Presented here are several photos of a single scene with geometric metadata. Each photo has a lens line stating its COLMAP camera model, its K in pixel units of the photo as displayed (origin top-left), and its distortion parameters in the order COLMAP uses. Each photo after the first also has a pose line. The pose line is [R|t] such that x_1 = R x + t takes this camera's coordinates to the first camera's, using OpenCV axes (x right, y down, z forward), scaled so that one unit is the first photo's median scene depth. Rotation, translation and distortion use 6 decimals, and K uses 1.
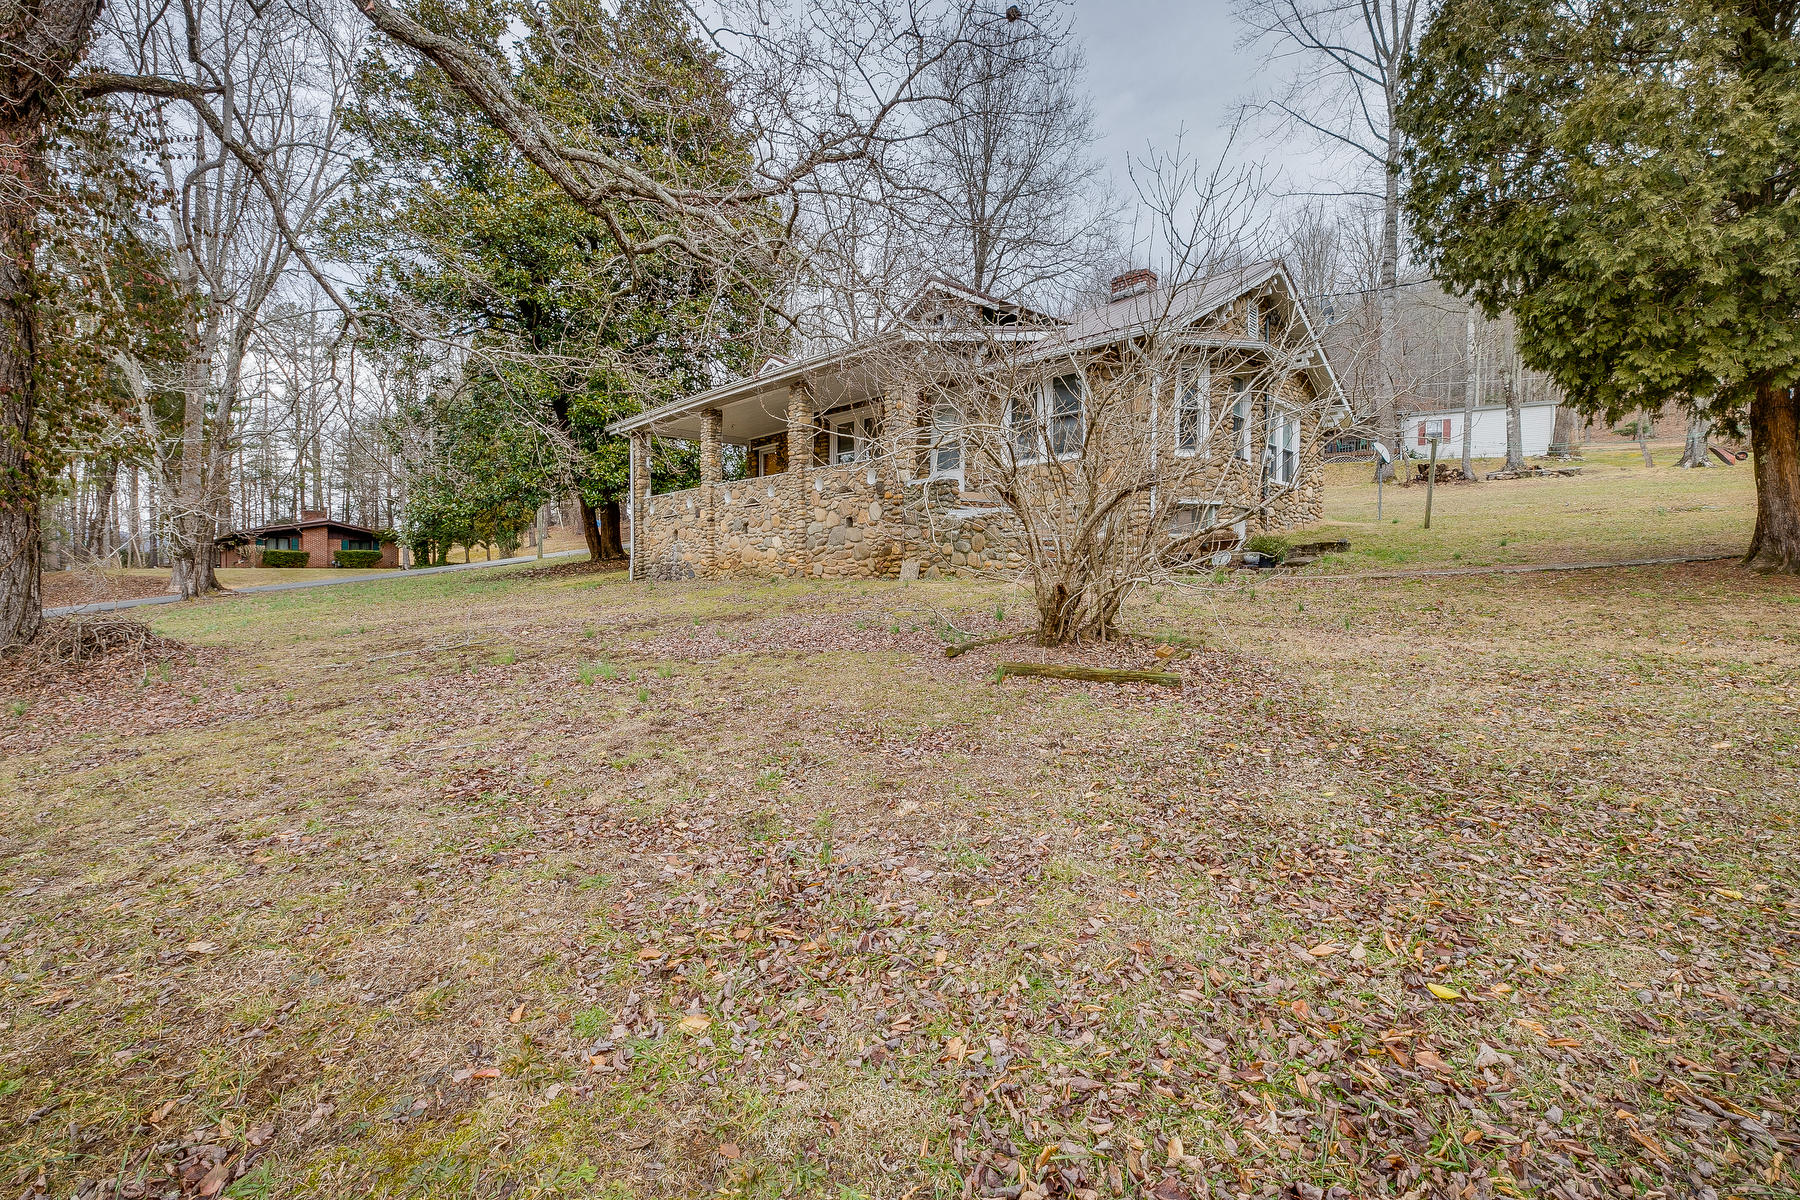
lens RADIAL K [[872.8, 0, 900.0], [0, 872.8, 600.0], [0, 0, 1]] dist [0.001914, 0.000078]
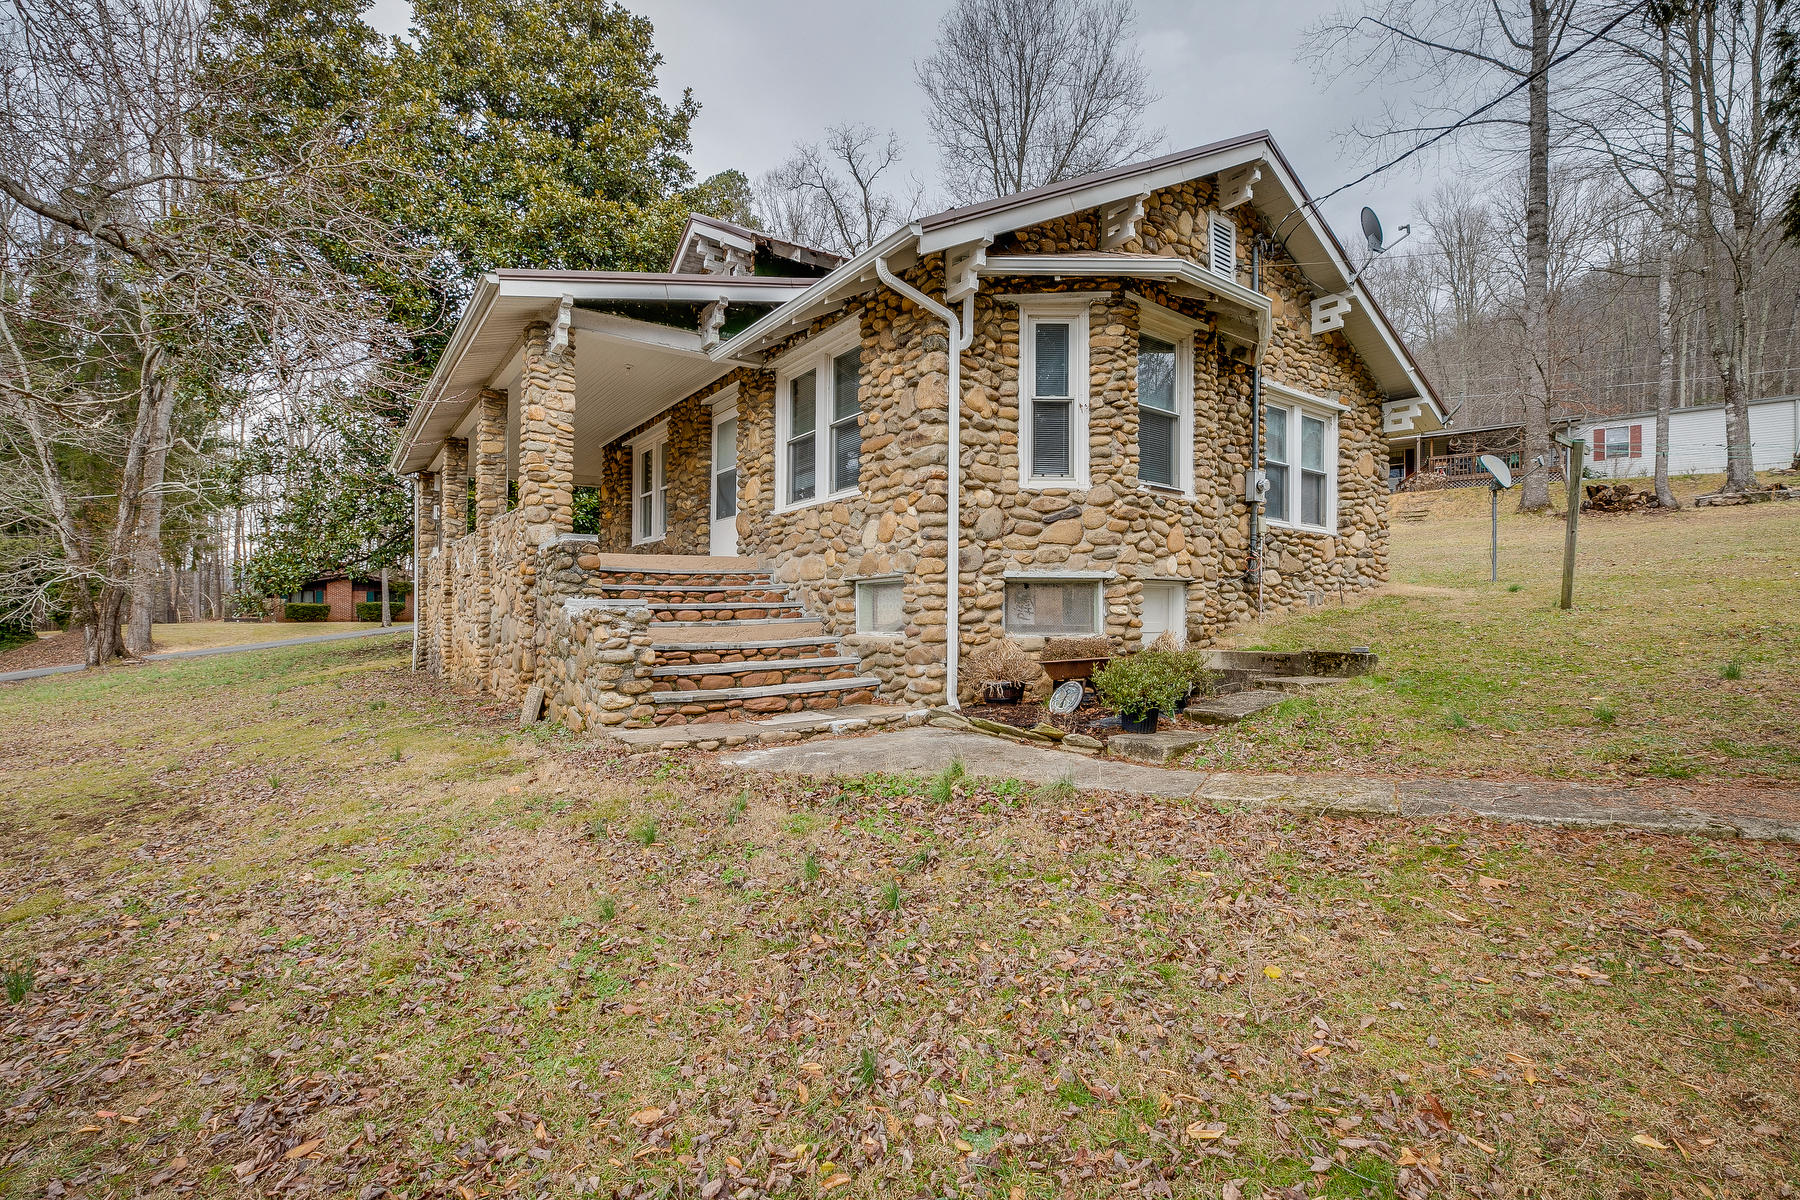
lens RADIAL K [[888.3, 0, 895.3], [0, 888.3, 612.1], [0, 0, 1]] dist [0.016880, -0.000223]
pose [[0.989958, -0.004712, -0.141283, 0.152751], [0.000607, 0.999577, -0.029079, -0.035425], [0.141360, 0.028701, 0.989542, 0.218583]]
